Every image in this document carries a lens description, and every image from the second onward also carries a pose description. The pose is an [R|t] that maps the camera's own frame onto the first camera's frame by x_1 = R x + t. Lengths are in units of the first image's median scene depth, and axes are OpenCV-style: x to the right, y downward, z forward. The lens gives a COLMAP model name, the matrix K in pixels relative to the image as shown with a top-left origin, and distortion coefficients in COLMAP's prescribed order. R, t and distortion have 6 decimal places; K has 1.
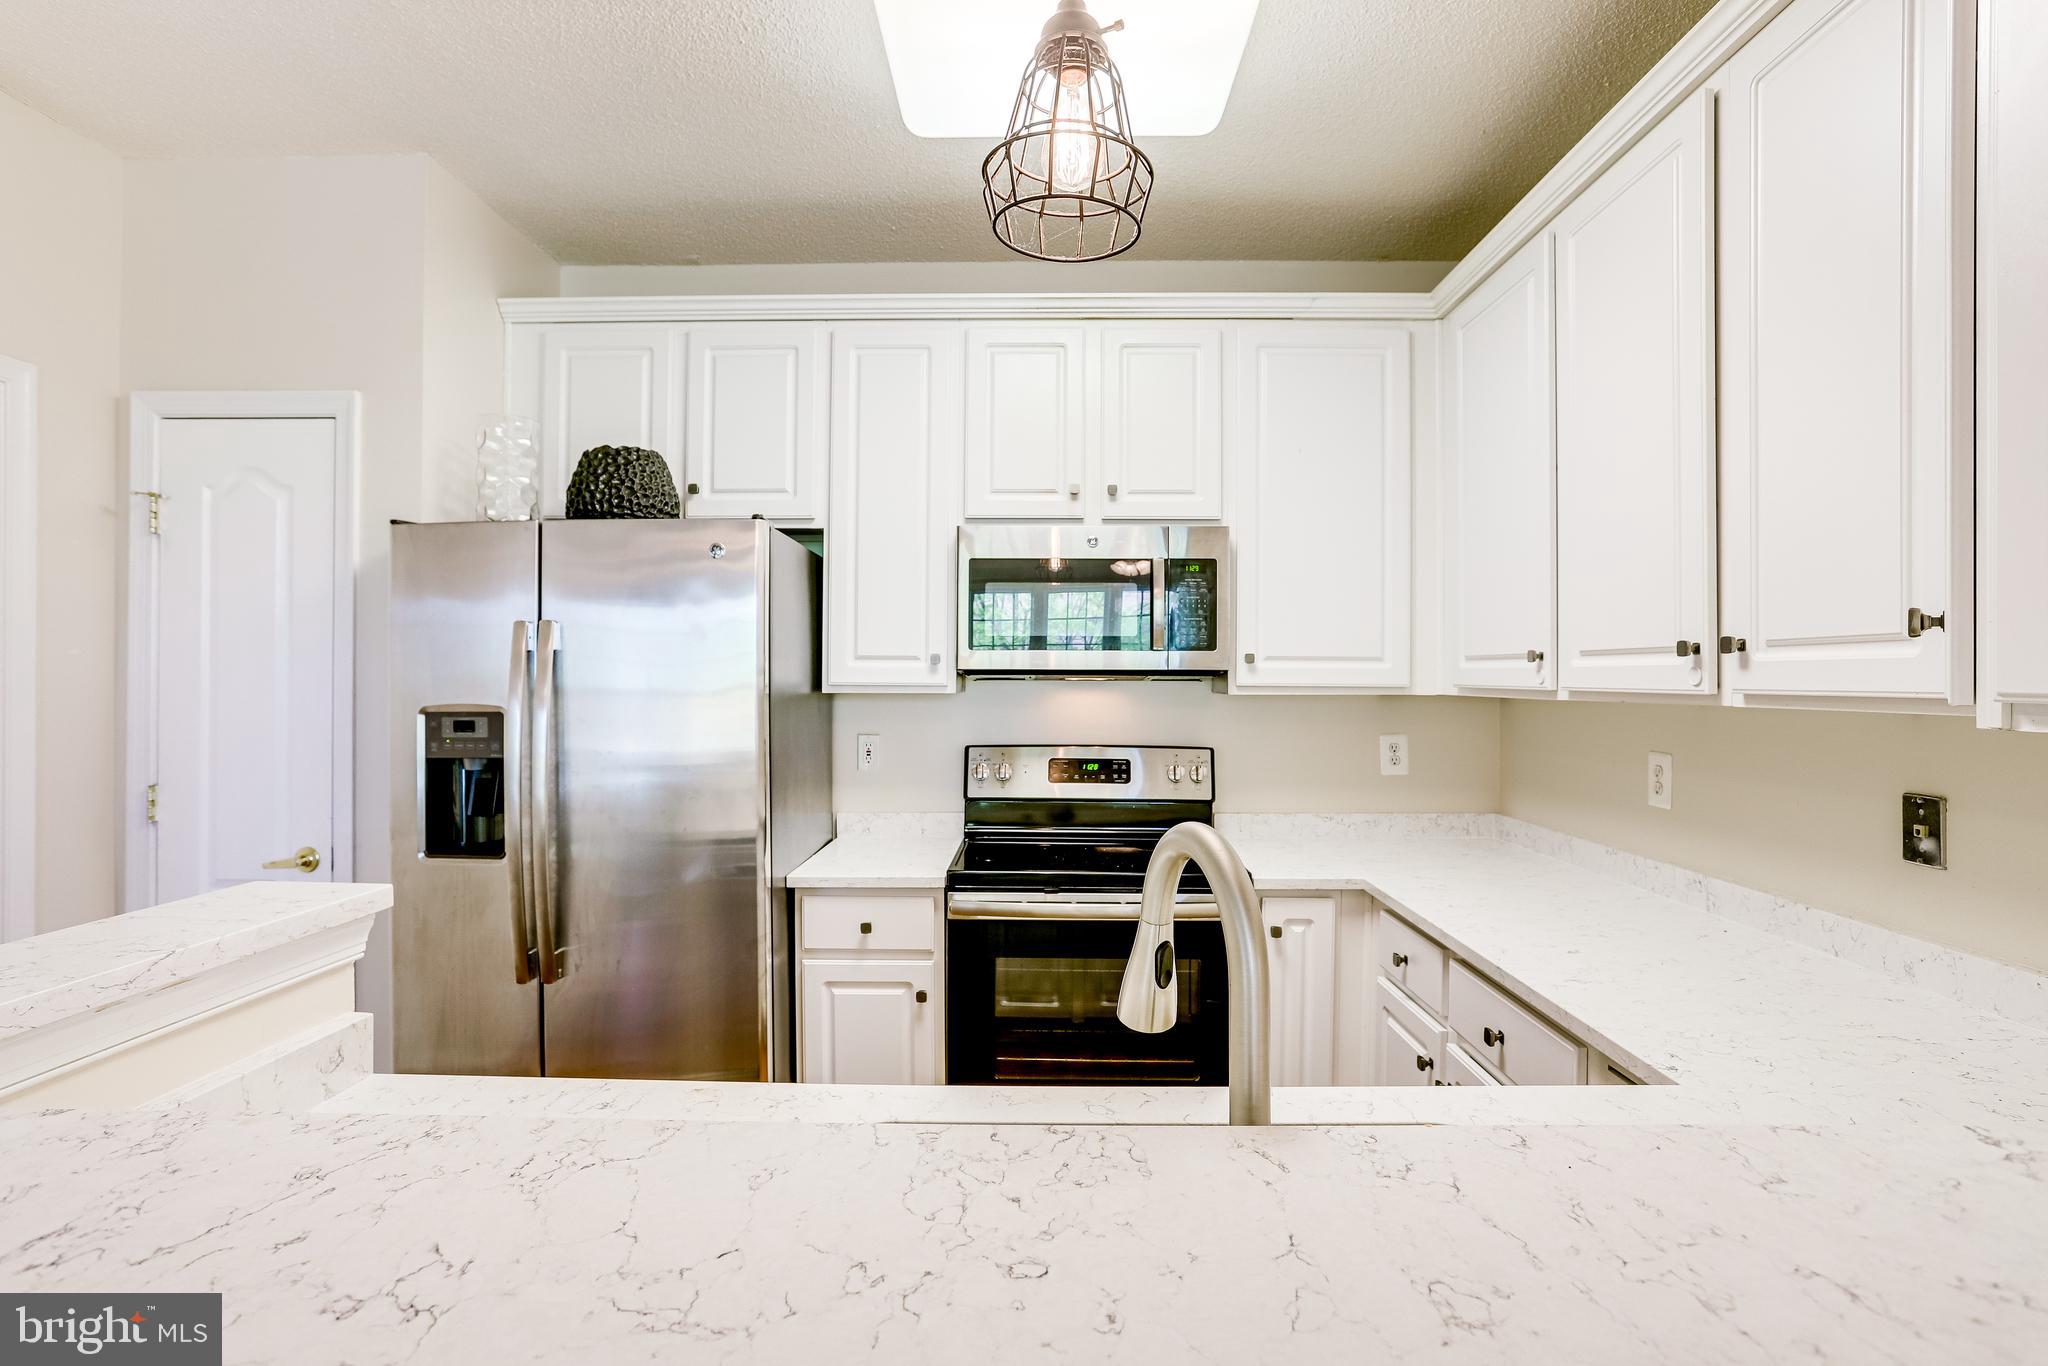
lens RADIAL K [[1015.2, 0, 1024.0], [0, 1015.2, 683.0], [0, 0, 1]] dist [-0.032805, 0.000465]
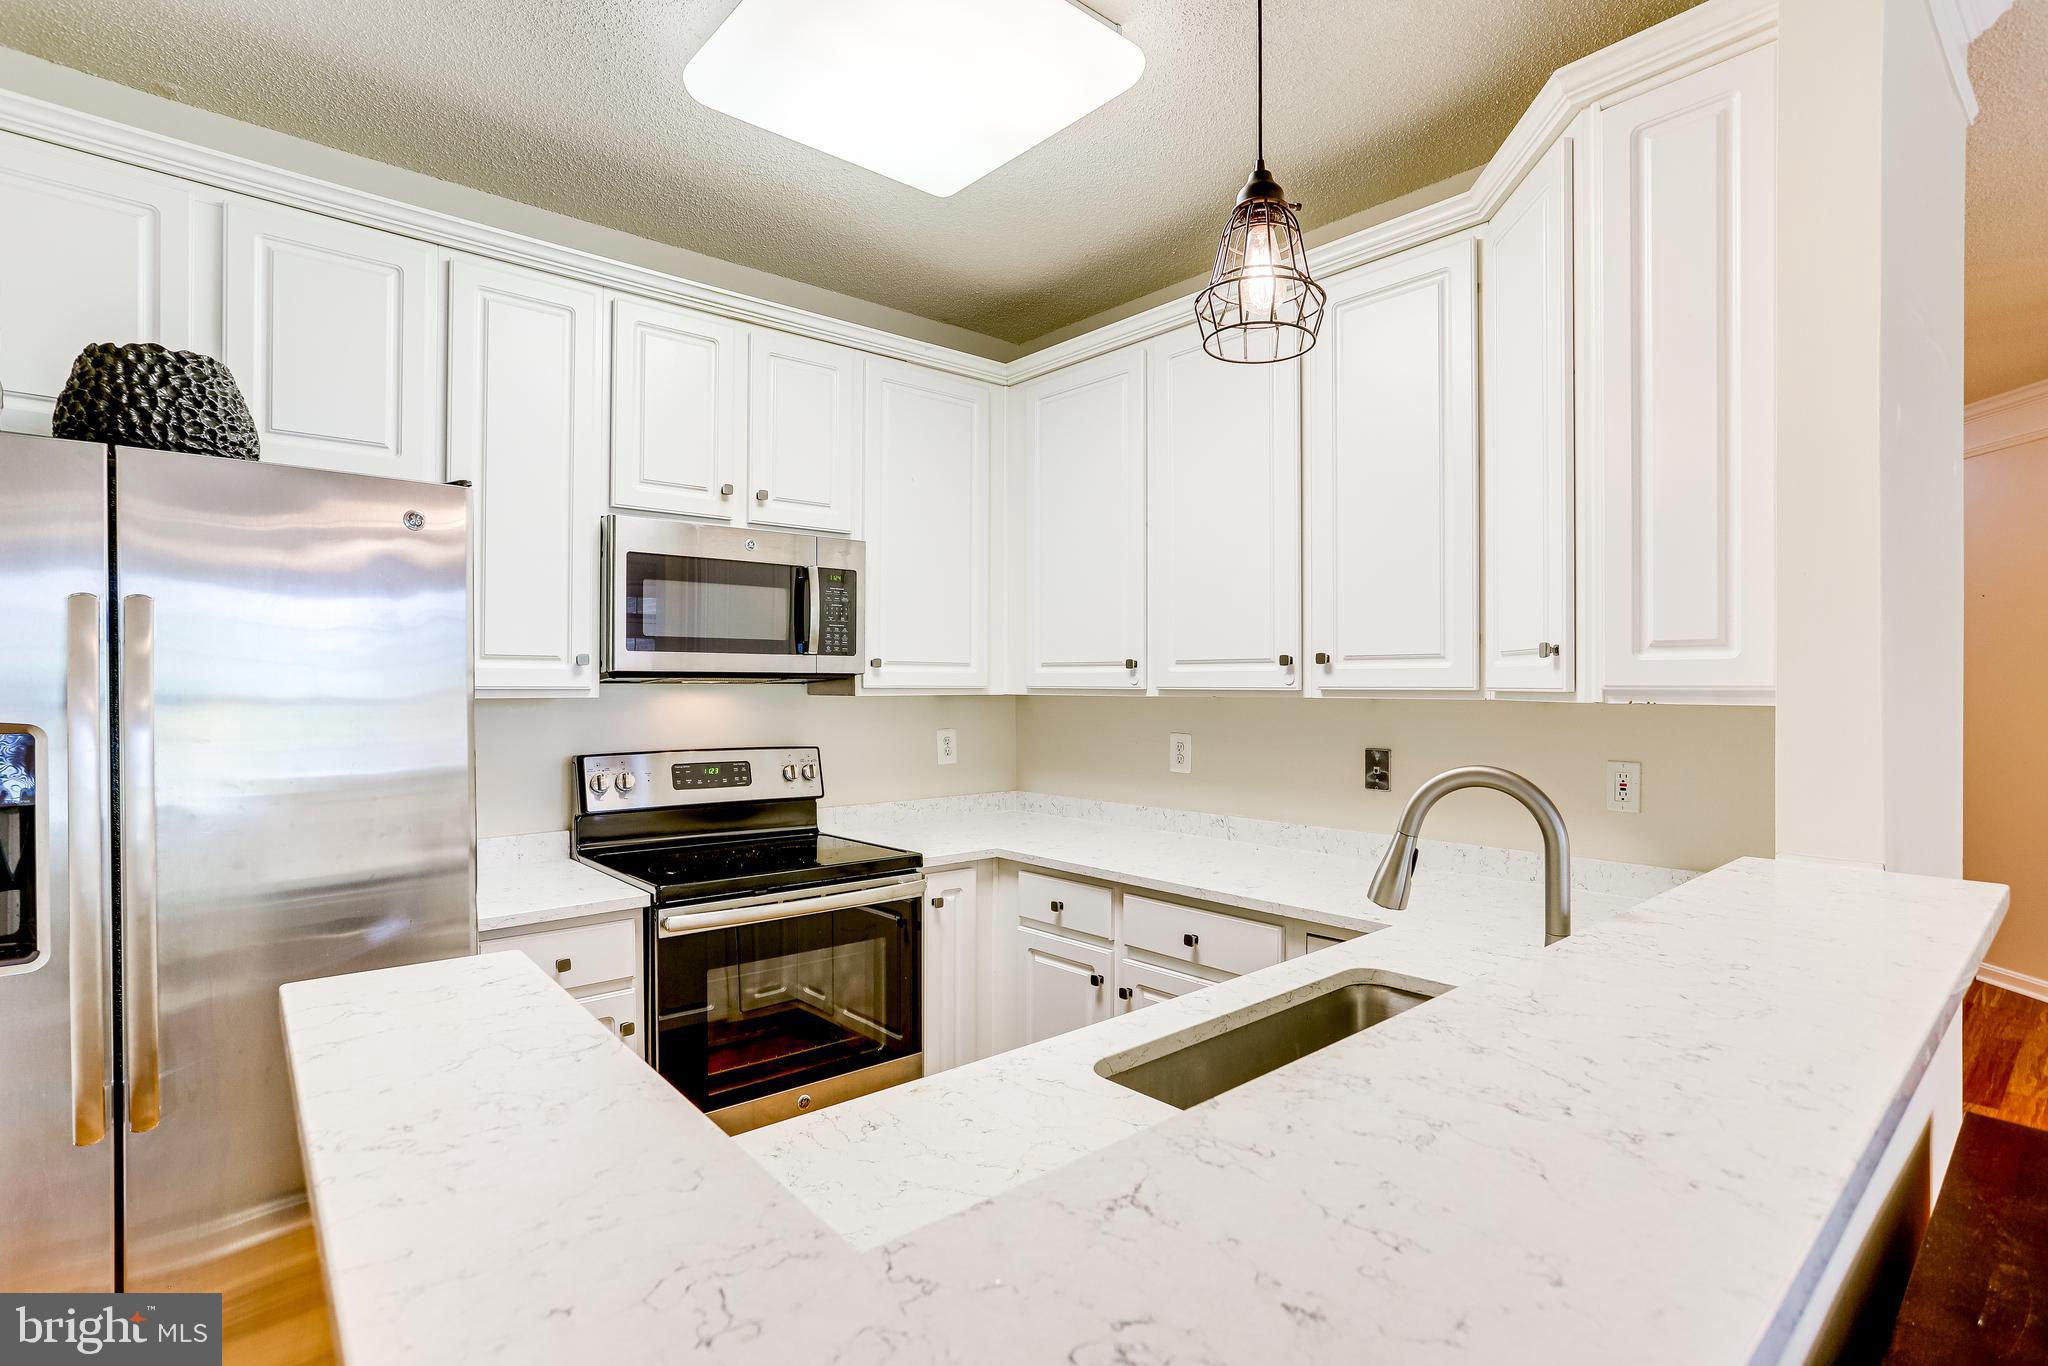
lens RADIAL K [[1006.7, 0, 1024.0], [0, 1006.7, 683.0], [0, 0, 1]] dist [-0.001855, -0.000030]
pose [[0.748865, -0.000441, 0.662722, -0.405505], [0.004875, 0.999976, -0.004843, 0.003831], [-0.662704, 0.006857, 0.748850, 0.077086]]
